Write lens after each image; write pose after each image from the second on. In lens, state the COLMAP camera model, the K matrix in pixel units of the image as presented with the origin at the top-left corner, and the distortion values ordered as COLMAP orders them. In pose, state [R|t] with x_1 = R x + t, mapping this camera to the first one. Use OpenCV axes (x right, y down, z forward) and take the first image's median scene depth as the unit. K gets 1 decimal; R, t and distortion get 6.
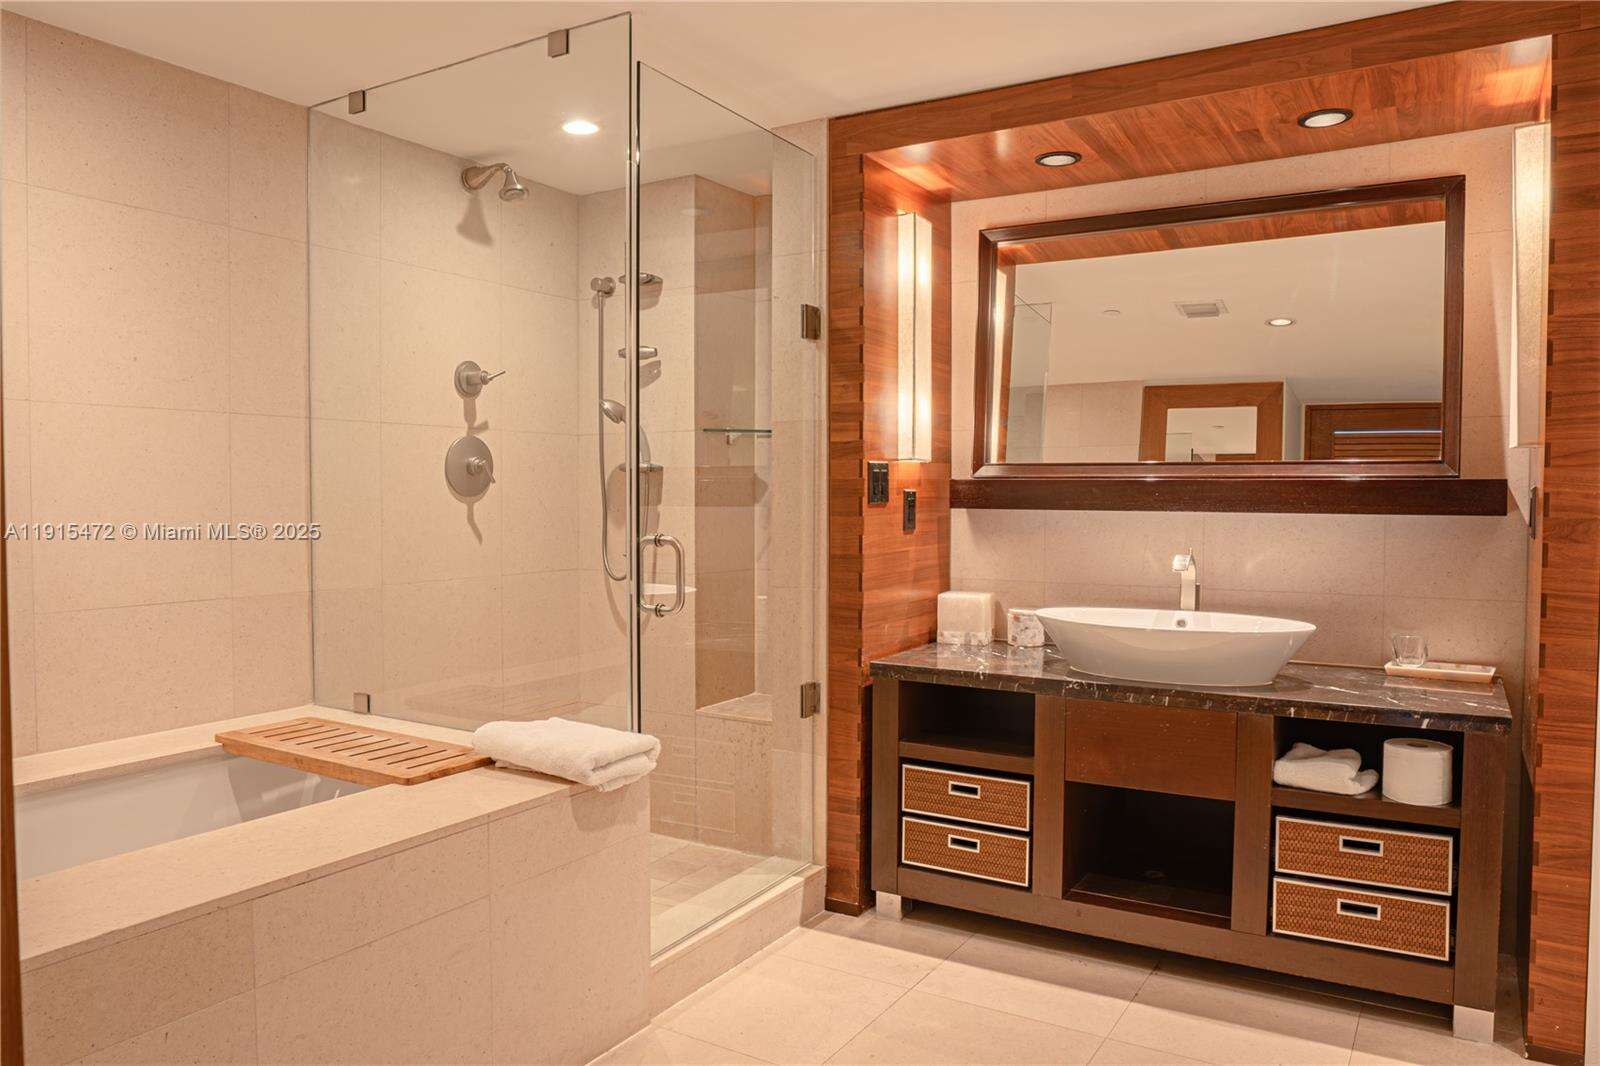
lens RADIAL K [[1117.0, 0, 795.2], [0, 1117.0, 533.0], [0, 0, 1]] dist [-0.067485, 0.032384]
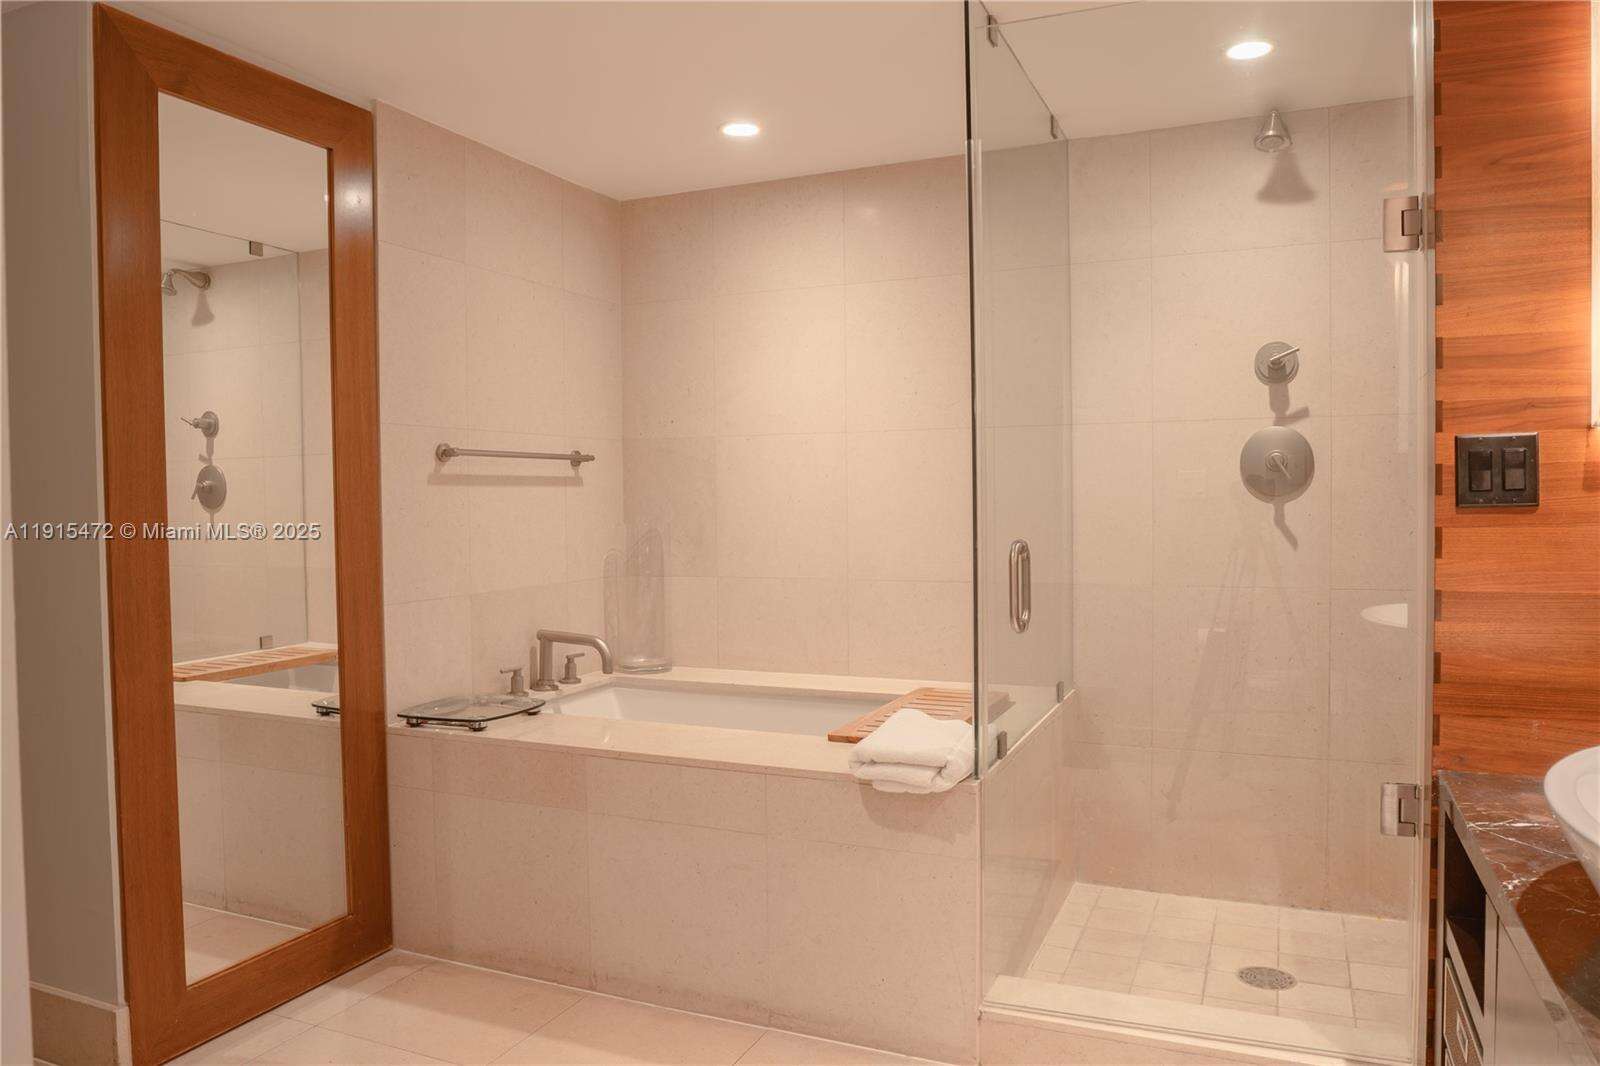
lens RADIAL K [[1117.0, 0, 795.2], [0, 1117.0, 533.0], [0, 0, 1]] dist [-0.067485, 0.032384]
pose [[0.133678, 0.027310, -0.990648, 0.336021], [-0.026047, 0.999372, 0.024035, -0.009156], [0.990682, 0.022590, 0.134306, 0.324574]]
